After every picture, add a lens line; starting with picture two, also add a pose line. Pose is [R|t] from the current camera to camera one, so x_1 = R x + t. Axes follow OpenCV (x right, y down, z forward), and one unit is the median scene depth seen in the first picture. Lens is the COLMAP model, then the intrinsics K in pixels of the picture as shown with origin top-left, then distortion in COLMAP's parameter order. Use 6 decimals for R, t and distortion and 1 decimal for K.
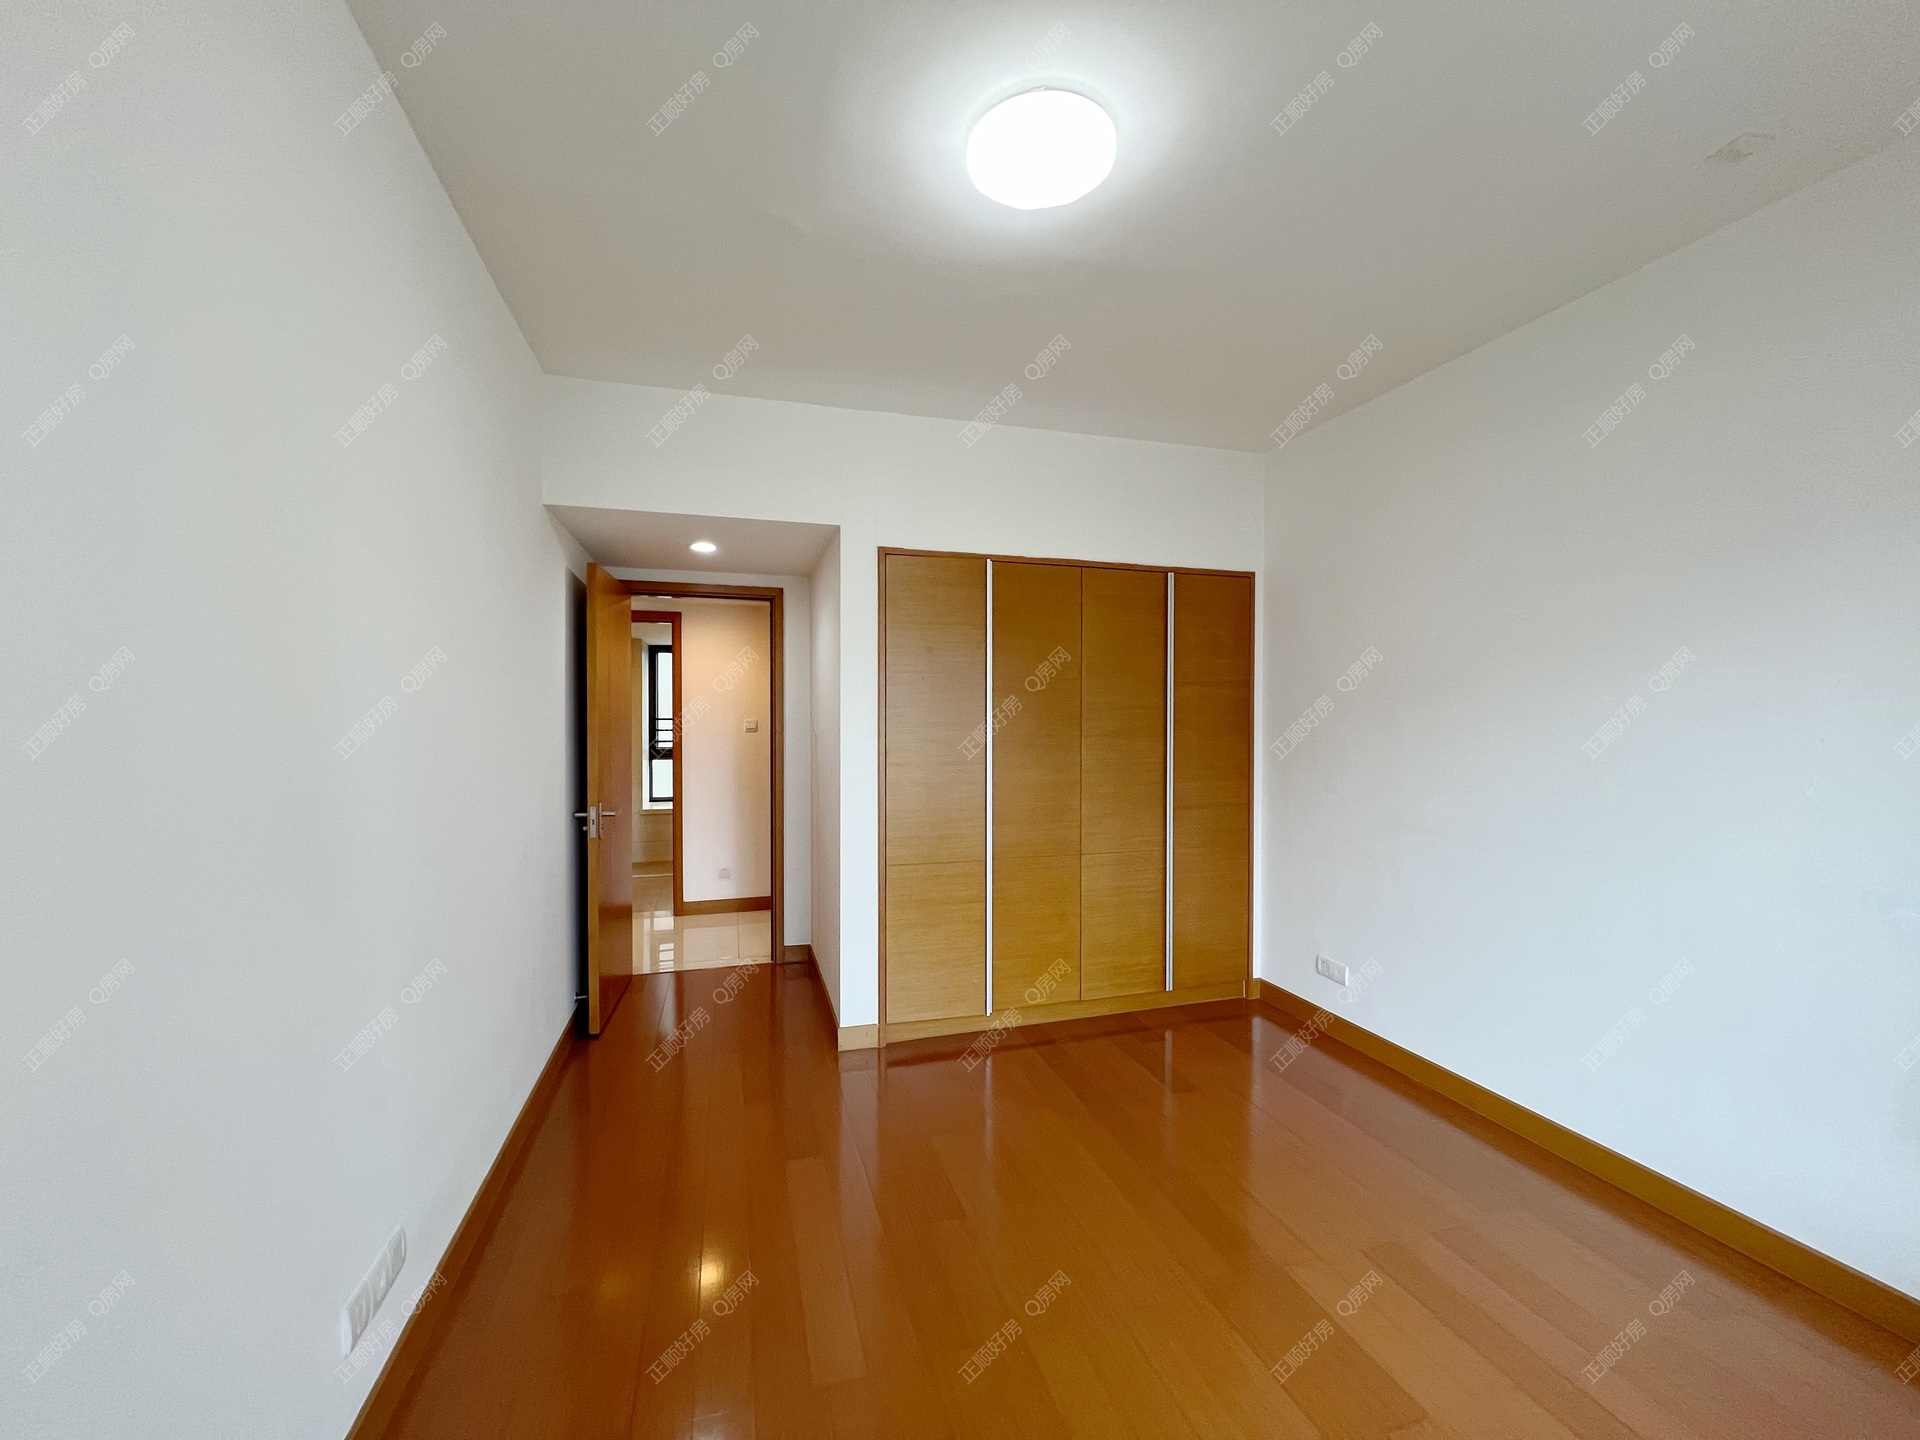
lens RADIAL K [[766.1, 0, 961.1], [0, 766.1, 723.7], [0, 0, 1]] dist [0.000297, 0.000358]
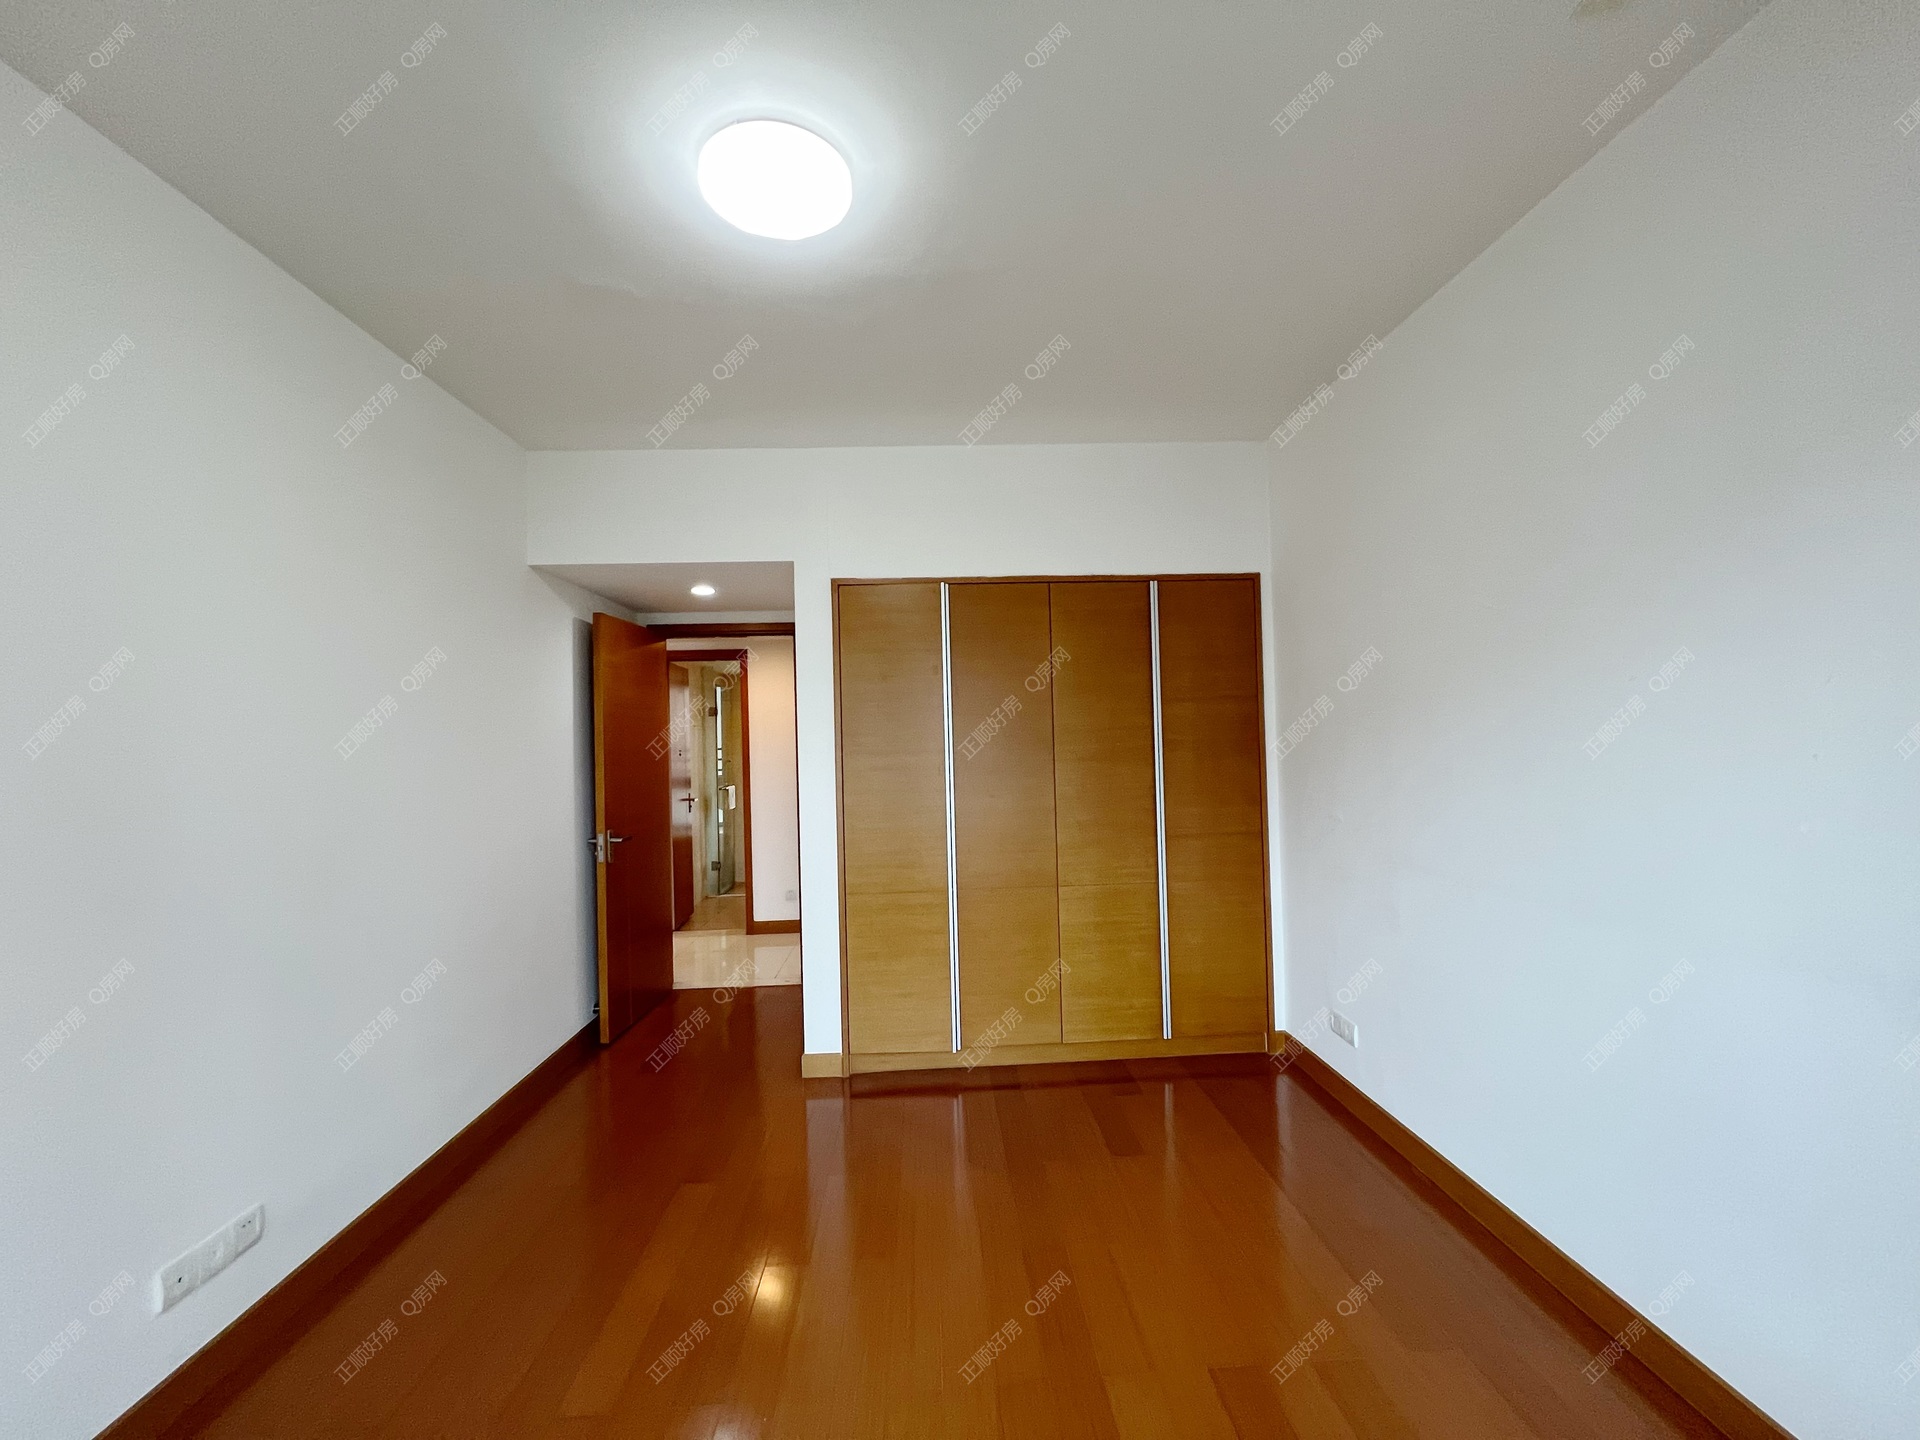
lens RADIAL K [[766.1, 0, 961.1], [0, 766.1, 723.7], [0, 0, 1]] dist [0.000297, 0.000358]
pose [[0.970426, -0.031405, -0.239347, 0.268087], [0.024988, 0.999244, -0.029796, -0.003658], [0.240102, 0.022934, 0.970477, 0.052875]]
